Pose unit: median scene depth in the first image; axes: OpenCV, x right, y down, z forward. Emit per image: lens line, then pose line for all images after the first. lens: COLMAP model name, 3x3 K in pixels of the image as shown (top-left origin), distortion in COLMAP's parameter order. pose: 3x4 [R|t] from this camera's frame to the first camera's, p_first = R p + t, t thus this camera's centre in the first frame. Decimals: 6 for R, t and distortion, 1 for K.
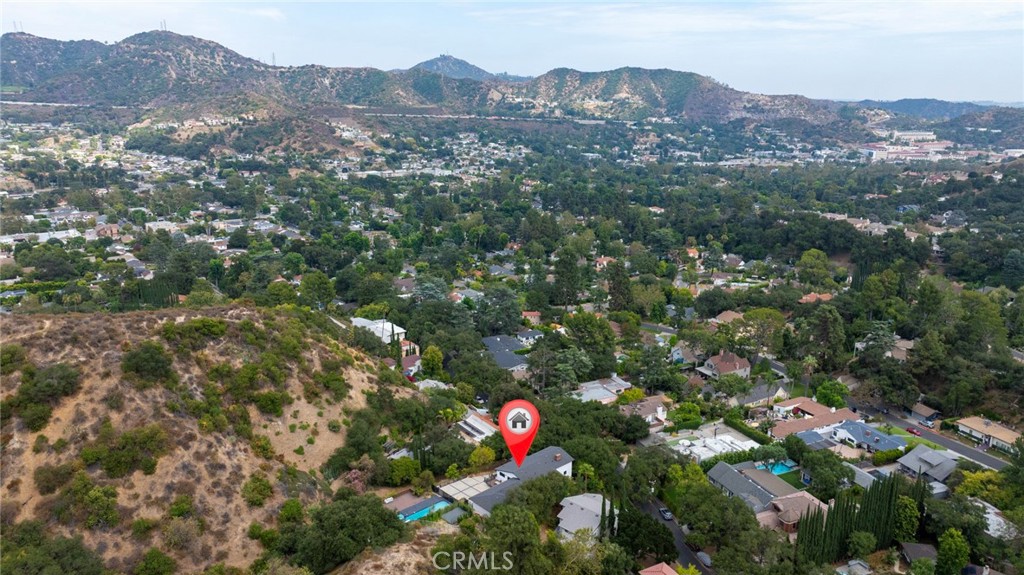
lens RADIAL K [[723.3, 0, 511.8], [0, 723.3, 286.6], [0, 0, 1]] dist [-0.034734, 0.036999]
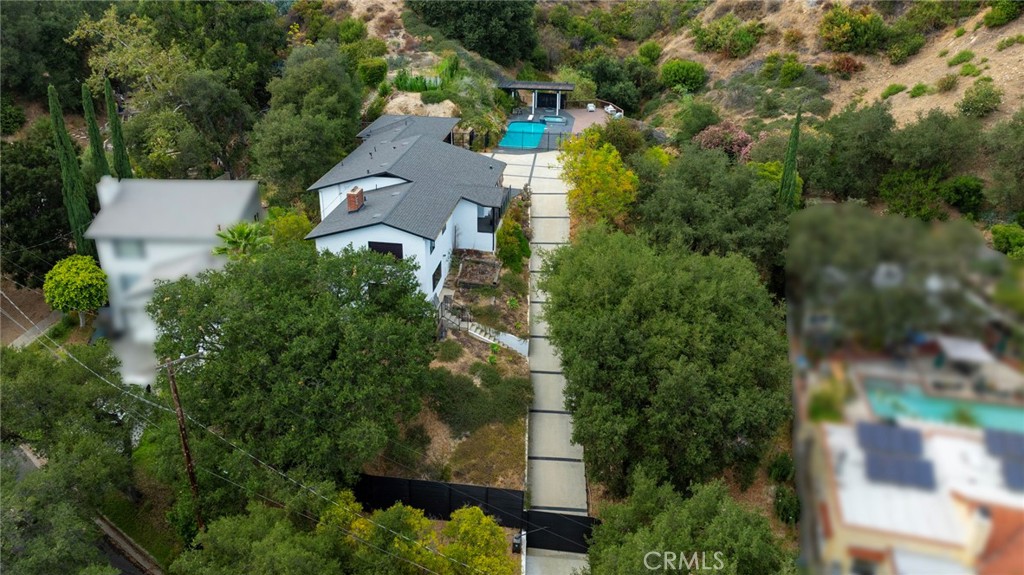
lens RADIAL K [[764.5, 0, 484.4], [0, 764.5, 272.2], [0, 0, 1]] dist [-0.024445, 0.021717]
pose [[-0.787538, 0.254933, -0.561064, 0.187155], [-0.167272, 0.787819, 0.592757, 0.081306], [0.593130, 0.560669, -0.577795, 1.171386]]
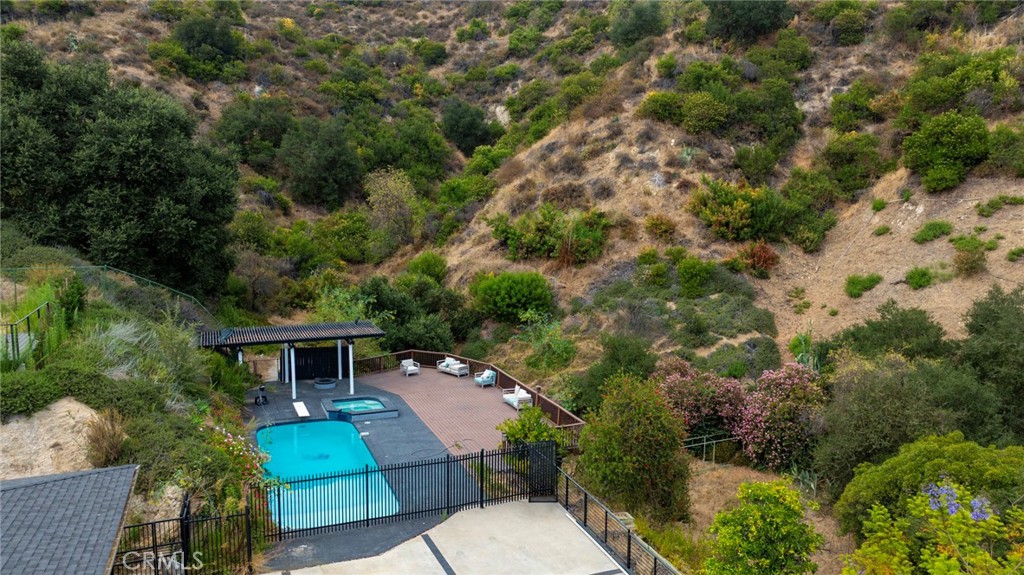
lens RADIAL K [[723.3, 0, 511.4], [0, 723.3, 288.3], [0, 0, 1]] dist [-0.034734, 0.036999]
pose [[-0.343770, 0.111255, -0.932440, 0.019881], [-0.254770, 0.944665, 0.206642, 0.203206], [0.903833, 0.308595, -0.296403, 0.951507]]
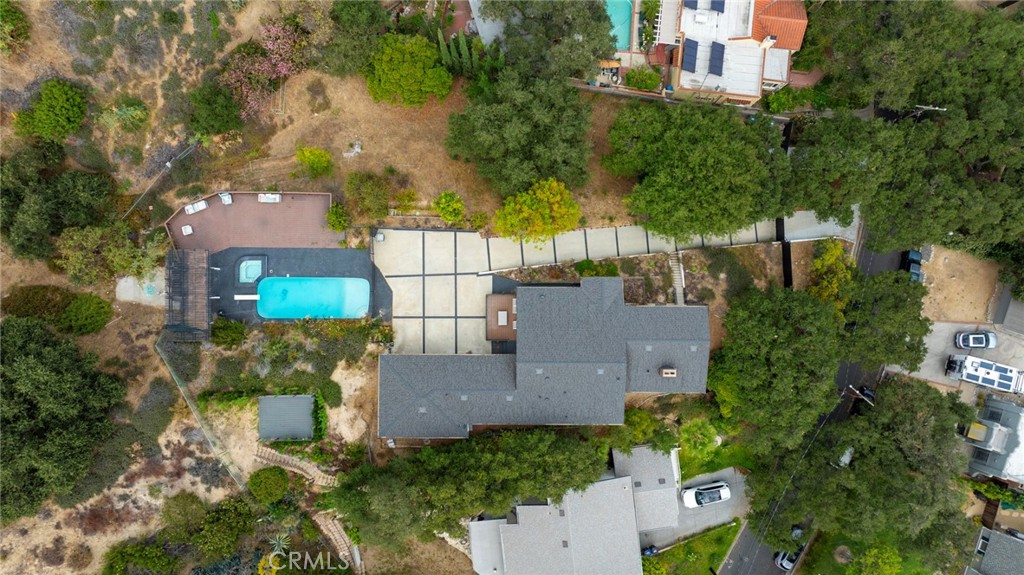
lens RADIAL K [[723.3, 0, 512.4], [0, 723.3, 288.5], [0, 0, 1]] dist [-0.034734, 0.036999]
pose [[0.739712, 0.672769, -0.014392, -0.018841], [-0.201586, 0.241948, 0.949118, -0.114913], [0.642019, -0.699173, 0.314593, 0.833099]]
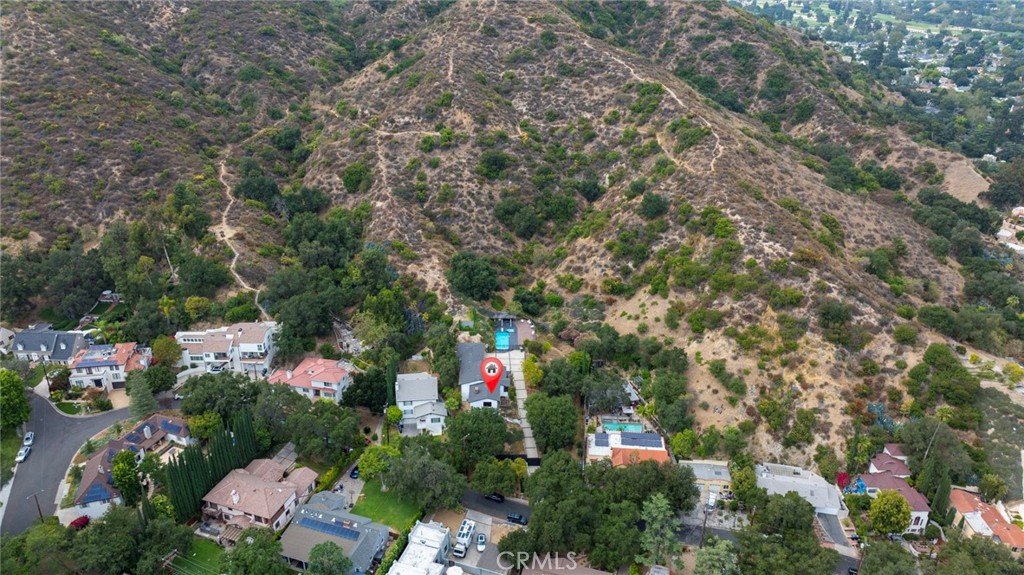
lens RADIAL K [[723.3, 0, 508.9], [0, 723.3, 287.6], [0, 0, 1]] dist [-0.034734, 0.036999]
pose [[-0.665681, 0.308026, -0.679697, 0.704909], [-0.213597, 0.794075, 0.569052, -0.500584], [0.715014, 0.523989, -0.462808, 1.416397]]
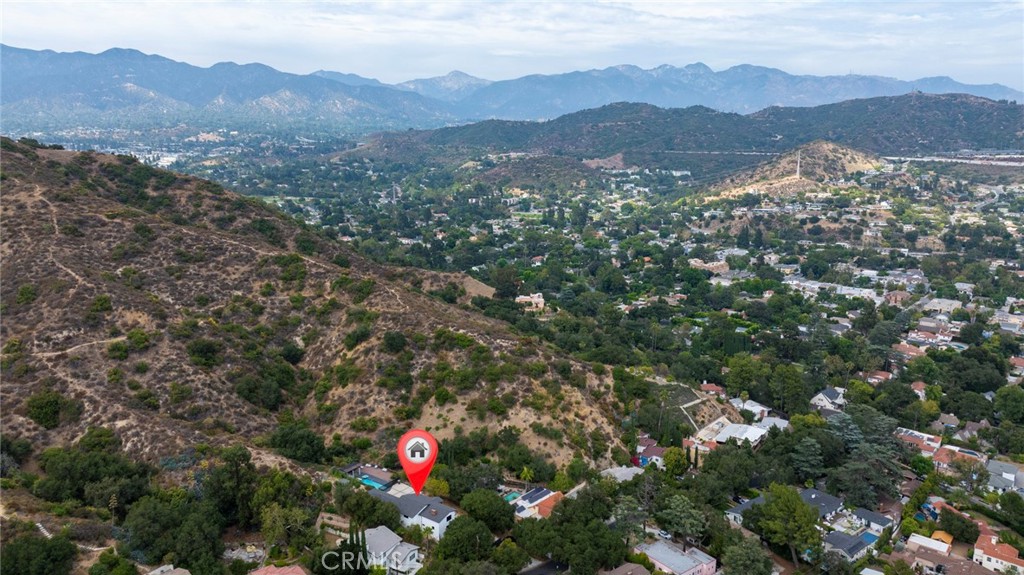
lens RADIAL K [[723.3, 0, 517.0], [0, 723.3, 288.8], [0, 0, 1]] dist [-0.034734, 0.036999]
pose [[0.197925, 0.193479, -0.960933, 1.150109], [-0.255724, 0.956570, 0.139929, -0.318139], [0.946272, 0.218038, 0.238806, 0.741262]]
